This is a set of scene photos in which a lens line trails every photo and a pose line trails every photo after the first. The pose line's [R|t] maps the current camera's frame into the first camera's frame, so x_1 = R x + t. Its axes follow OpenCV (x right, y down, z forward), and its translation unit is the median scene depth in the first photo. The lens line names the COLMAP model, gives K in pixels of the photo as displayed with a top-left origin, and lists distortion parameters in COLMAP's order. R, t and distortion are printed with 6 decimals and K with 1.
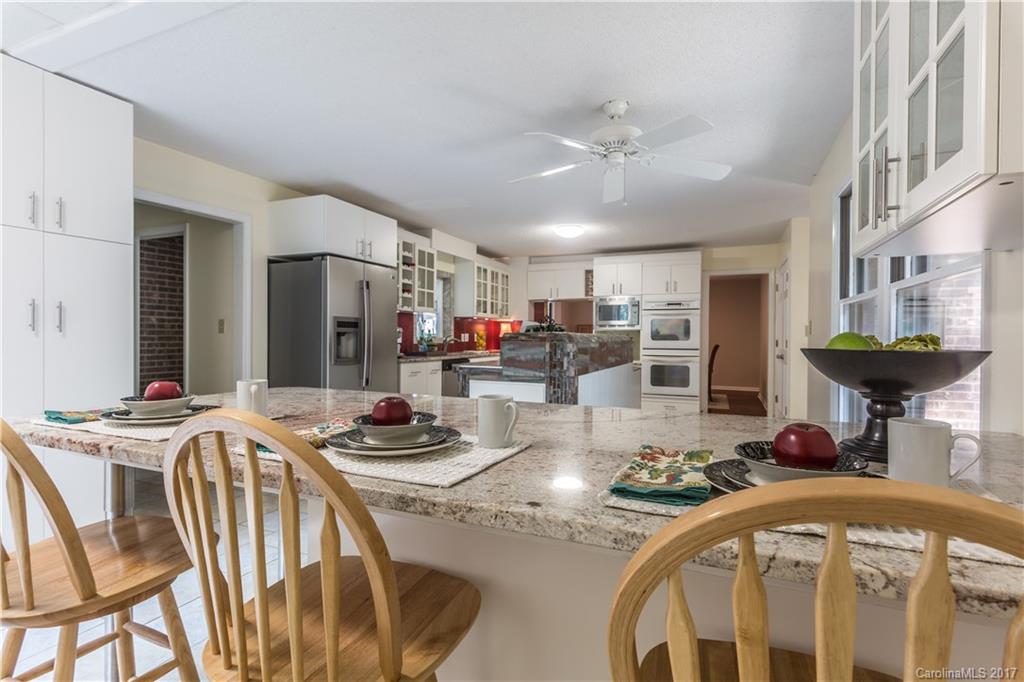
lens RADIAL K [[493.5, 0, 507.7], [0, 493.5, 341.9], [0, 0, 1]] dist [0.002359, 0.002070]
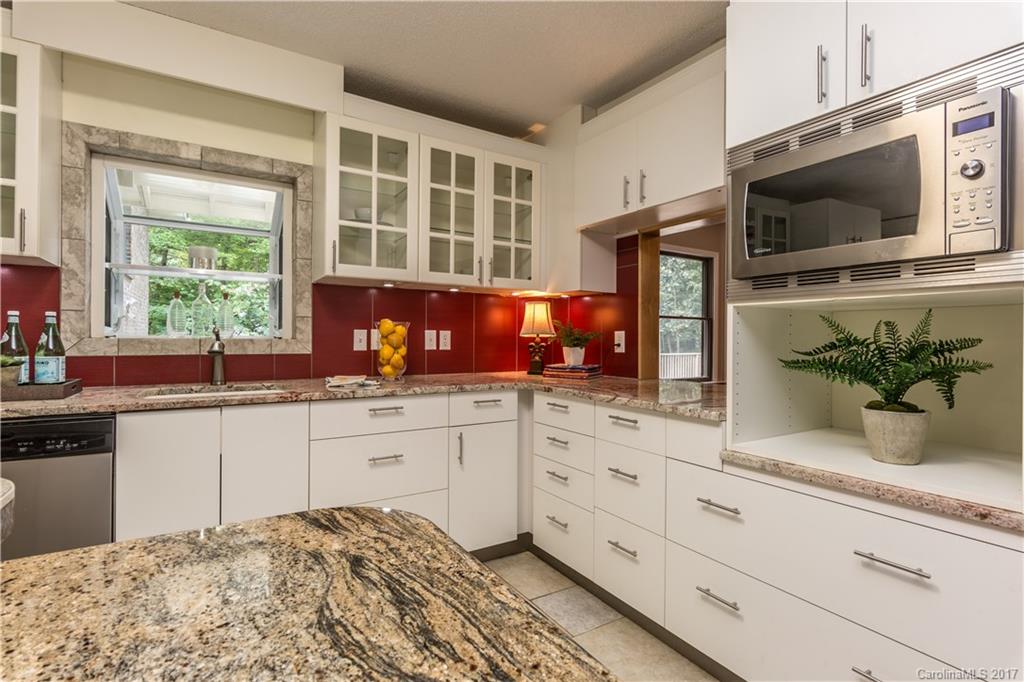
lens RADIAL K [[493.5, 0, 512.2], [0, 493.5, 337.8], [0, 0, 1]] dist [0.002359, 0.002070]
pose [[0.811923, -0.002573, -0.583759, 0.219158], [-0.005442, 0.999913, -0.011977, -0.006009], [0.583740, 0.012901, 0.811838, 0.754957]]
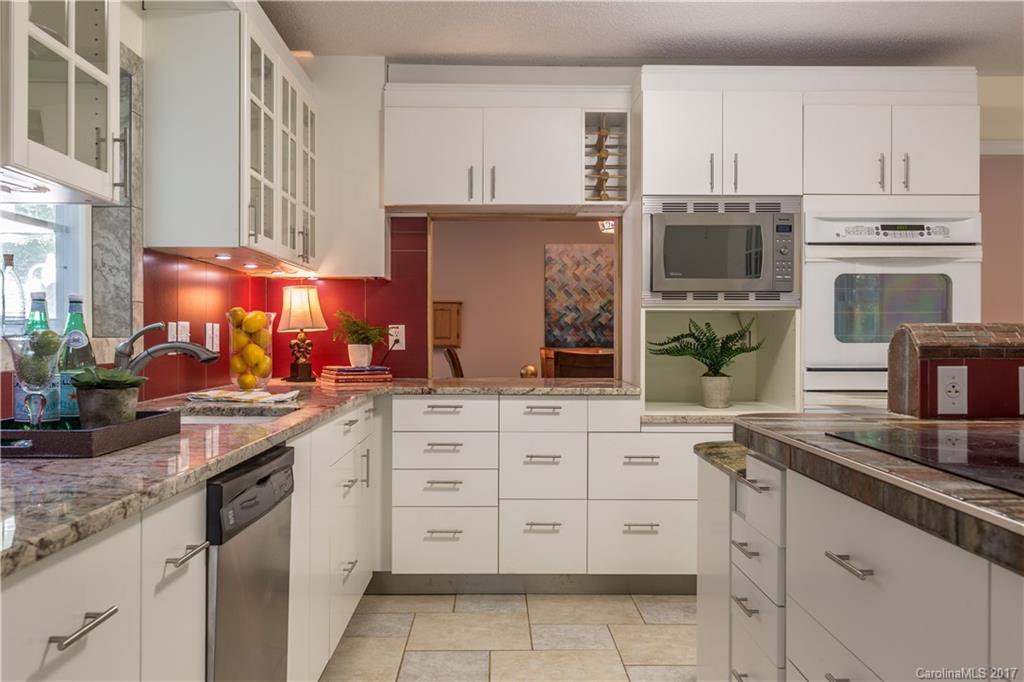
lens RADIAL K [[920.5, 0, 516.1], [0, 920.5, 340.0], [0, 0, 1]] dist [-0.006173, -0.003602]
pose [[0.912386, -0.007685, 0.409259, -0.122489], [0.007474, 0.999970, 0.002117, -0.006893], [-0.409263, 0.001127, 0.912416, 0.516776]]
